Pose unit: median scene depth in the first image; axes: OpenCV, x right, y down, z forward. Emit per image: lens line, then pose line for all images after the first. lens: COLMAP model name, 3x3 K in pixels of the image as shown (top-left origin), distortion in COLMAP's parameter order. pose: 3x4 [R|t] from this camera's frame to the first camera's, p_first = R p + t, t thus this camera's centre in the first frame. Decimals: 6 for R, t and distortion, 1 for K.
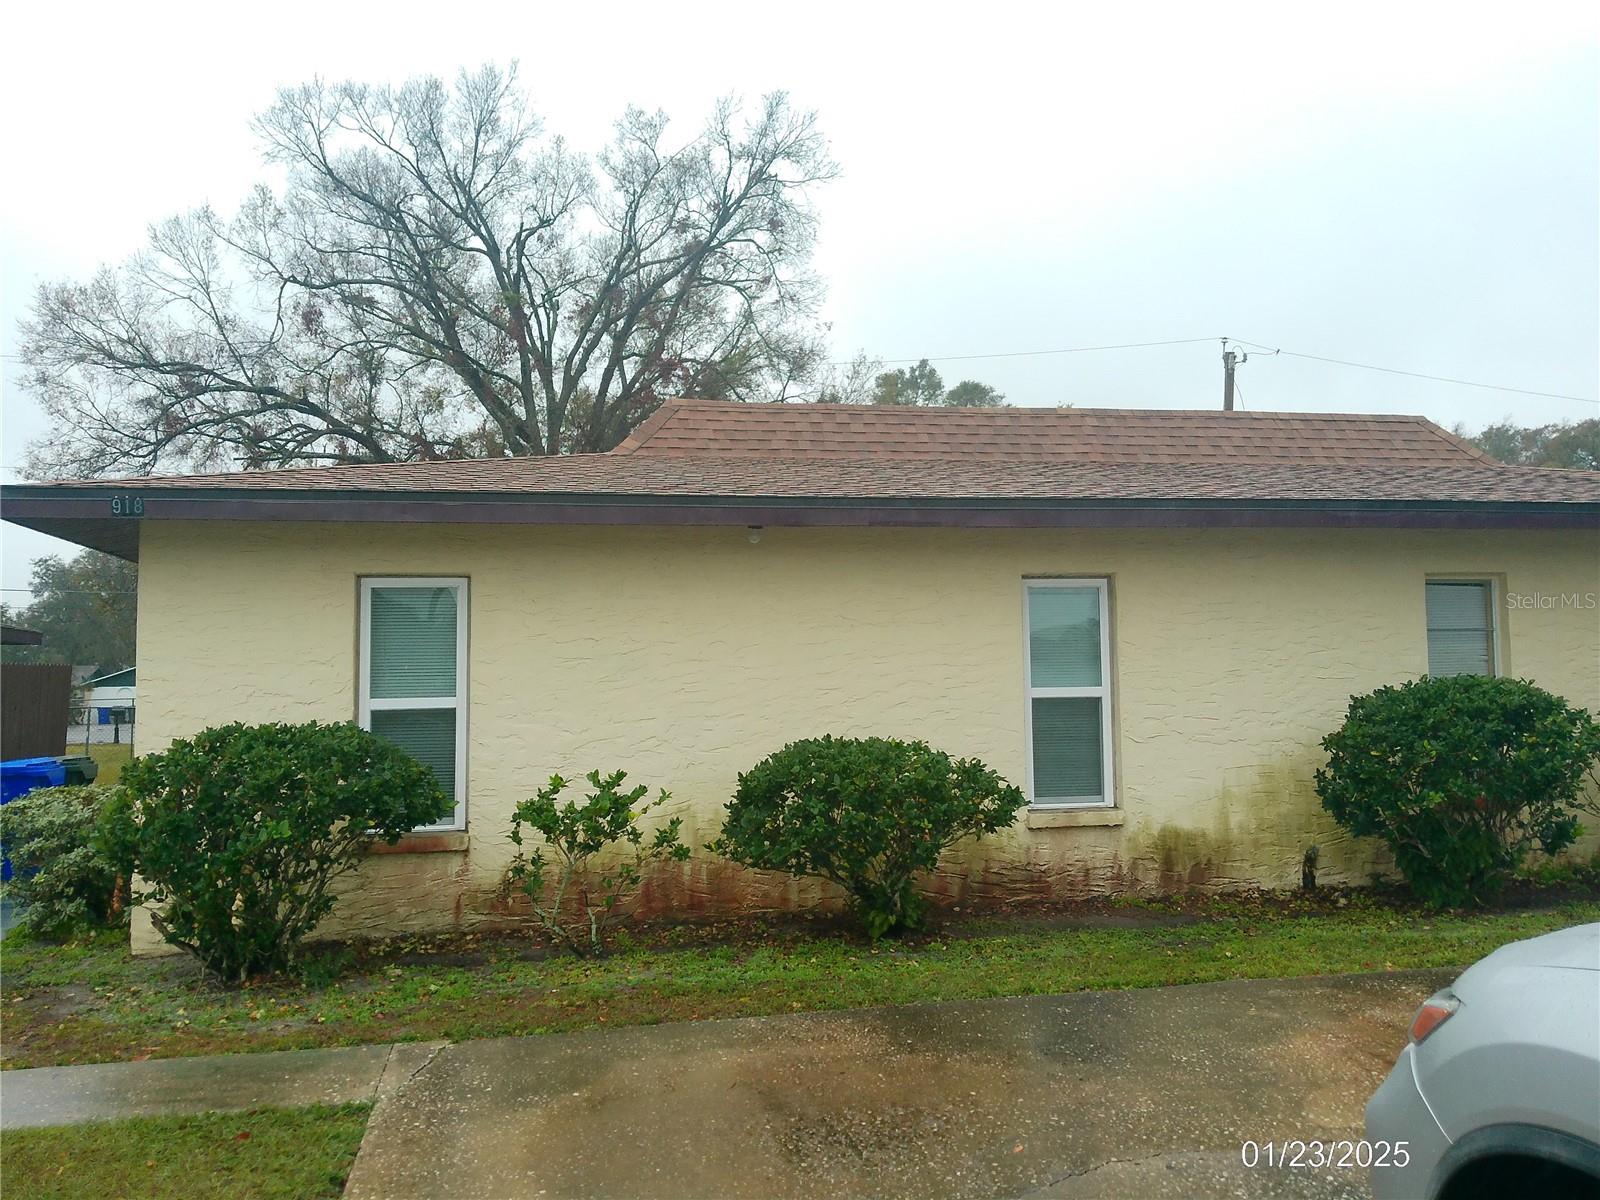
lens RADIAL K [[1290.5, 0, 821.3], [0, 1290.5, 602.2], [0, 0, 1]] dist [0.094130, -0.203105]
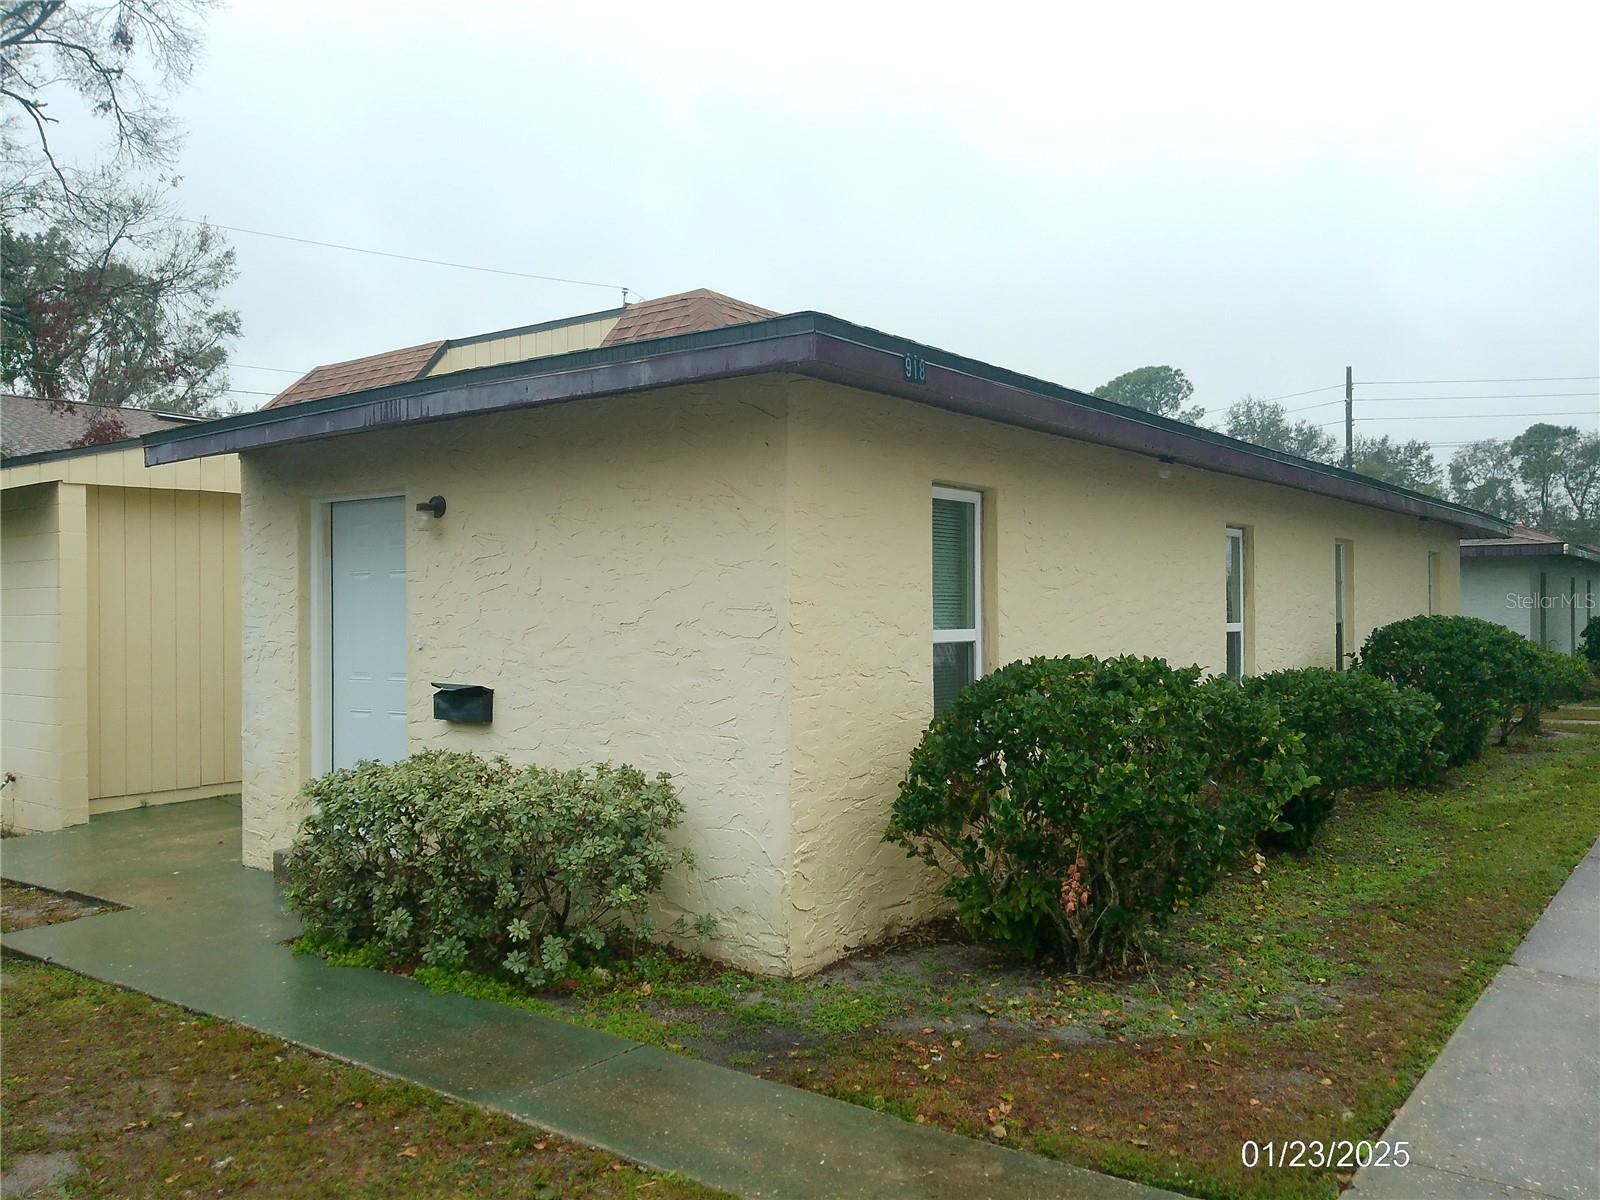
lens RADIAL K [[1297.1, 0, 800.0], [0, 1297.1, 600.0], [0, 0, 1]] dist [0.087059, -0.169894]
pose [[0.744406, 0.019261, 0.667450, -0.918648], [-0.048602, 0.998495, 0.025392, 0.036477], [-0.665956, -0.051341, 0.744222, 0.417450]]
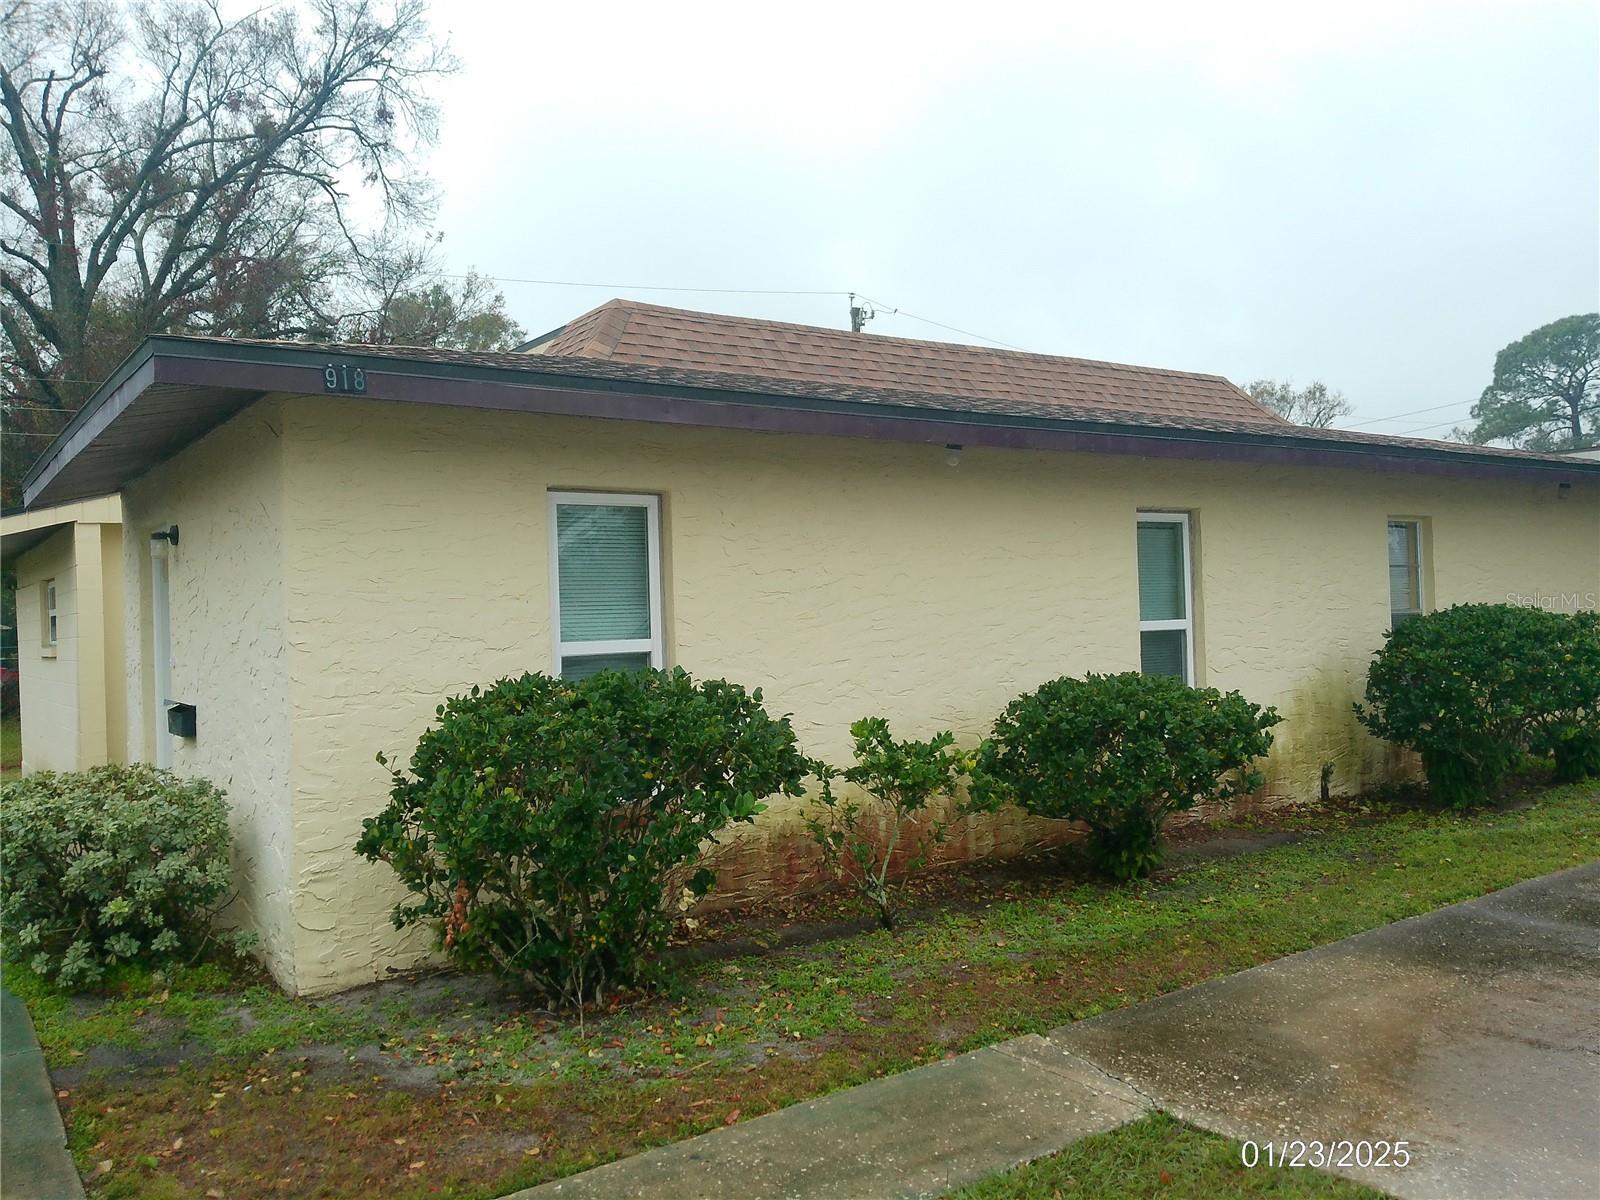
lens RADIAL K [[1290.5, 0, 821.3], [0, 1290.5, 602.2], [0, 0, 1]] dist [0.094130, -0.203105]
pose [[0.911354, -0.006503, 0.411573, -0.505588], [-0.010413, 0.999191, 0.038845, 0.015967], [-0.411492, -0.039687, 0.910549, 0.197440]]
